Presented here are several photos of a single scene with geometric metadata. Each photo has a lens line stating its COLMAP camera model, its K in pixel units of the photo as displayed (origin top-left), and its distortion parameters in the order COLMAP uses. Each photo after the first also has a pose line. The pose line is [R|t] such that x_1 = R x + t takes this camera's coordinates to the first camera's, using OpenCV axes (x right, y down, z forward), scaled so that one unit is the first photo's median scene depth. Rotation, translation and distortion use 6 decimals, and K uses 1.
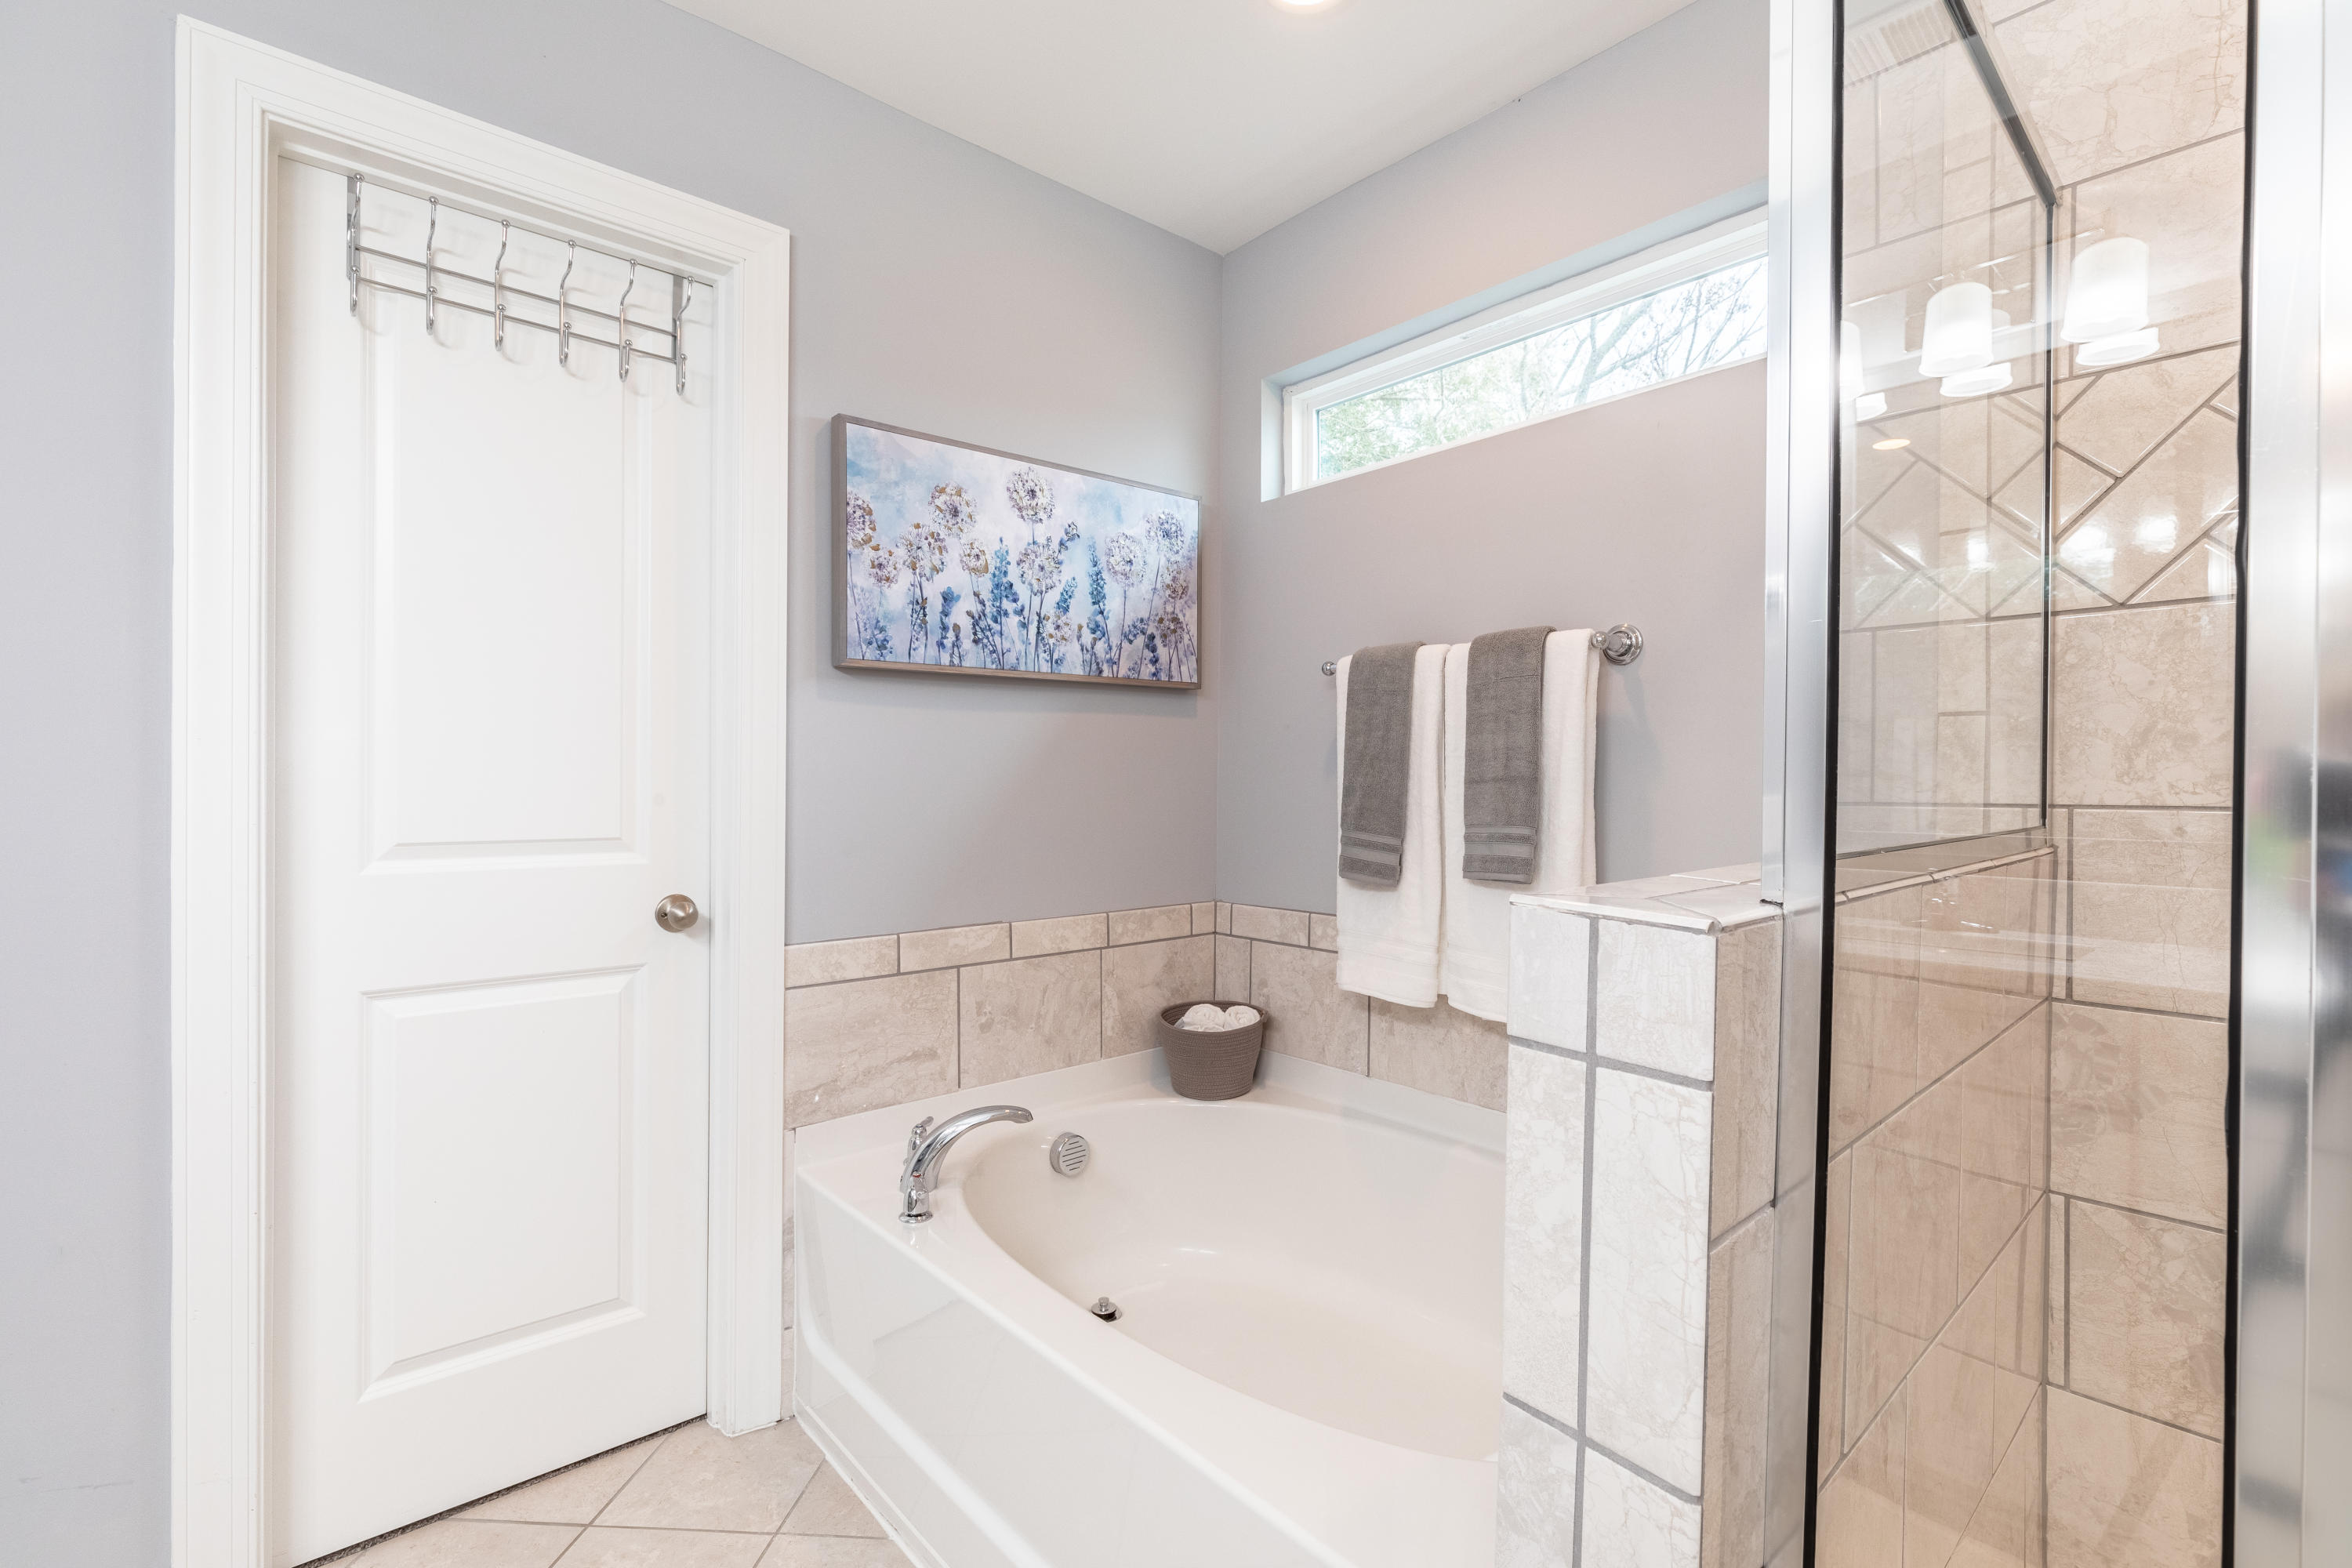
lens RADIAL K [[1057.8, 0, 1189.3], [0, 1057.8, 783.5], [0, 0, 1]] dist [0.004992, -0.000195]
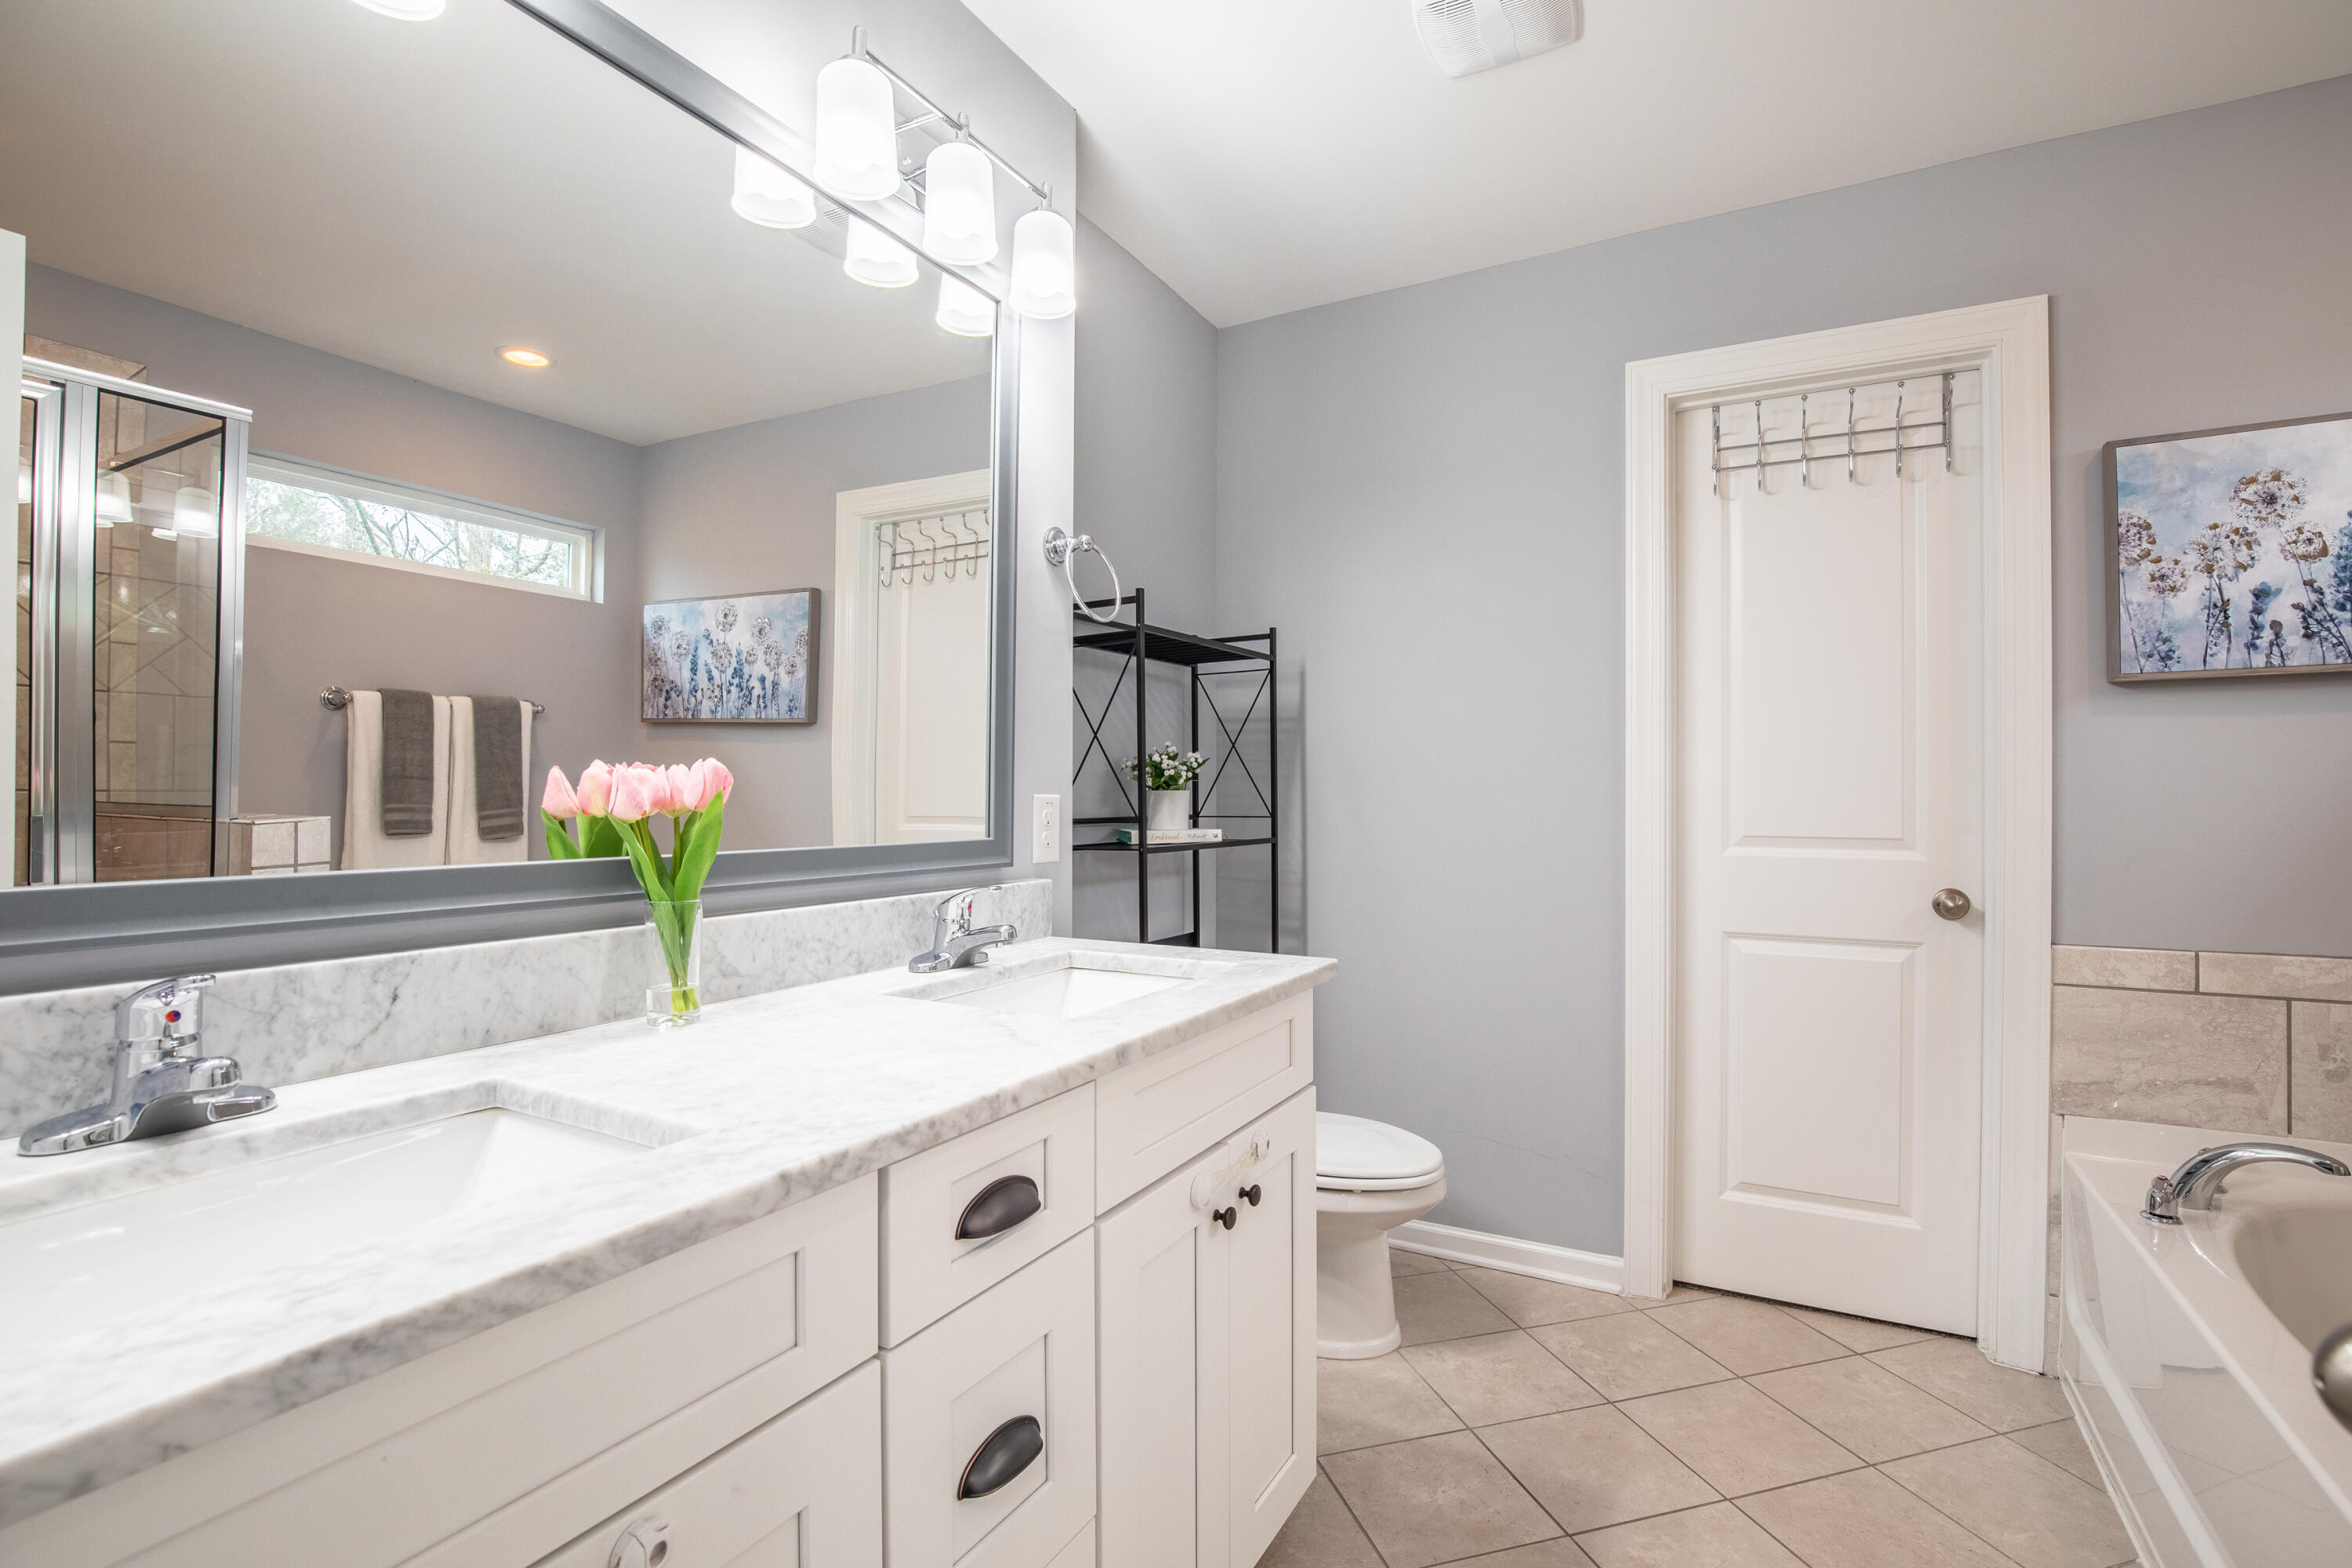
lens RADIAL K [[1057.8, 0, 1185.7], [0, 1057.8, 785.0], [0, 0, 1]] dist [0.004992, -0.000195]
pose [[0.317314, -0.011494, -0.948251, 0.365495], [-0.006975, 0.999871, -0.014454, 0.011388], [0.948295, 0.011200, 0.317193, -0.189610]]
